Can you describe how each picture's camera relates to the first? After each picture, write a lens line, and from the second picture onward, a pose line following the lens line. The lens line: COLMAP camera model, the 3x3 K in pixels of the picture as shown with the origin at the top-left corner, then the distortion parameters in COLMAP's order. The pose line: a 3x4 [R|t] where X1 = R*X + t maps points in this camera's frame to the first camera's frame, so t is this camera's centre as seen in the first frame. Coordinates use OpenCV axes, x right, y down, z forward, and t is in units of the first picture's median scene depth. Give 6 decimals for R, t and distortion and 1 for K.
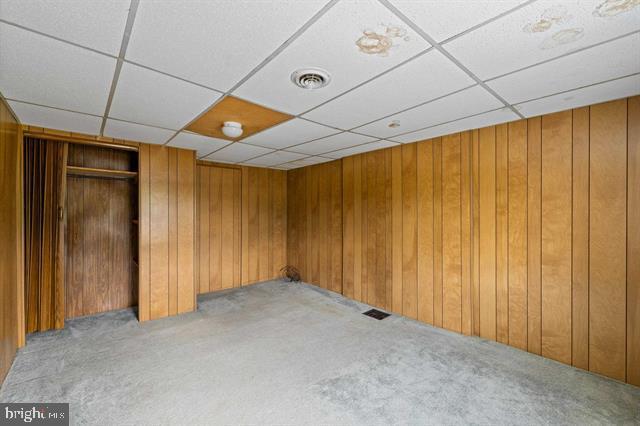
lens RADIAL K [[274.7, 0, 318.5], [0, 274.7, 214.7], [0, 0, 1]] dist [0.000860, -0.000128]
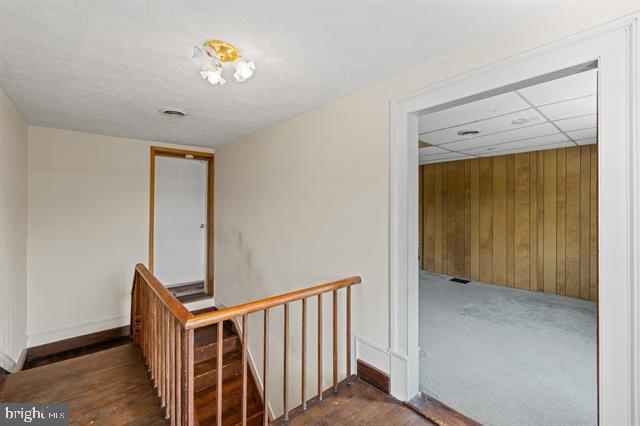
lens RADIAL K [[274.7, 0, 321.5], [0, 274.7, 209.3], [0, 0, 1]] dist [0.000860, -0.000128]
pose [[0.999828, 0.005234, -0.017792, -0.540398], [-0.005191, 0.999983, 0.002496, 0.005488], [0.017805, -0.002403, 0.999839, -0.457700]]
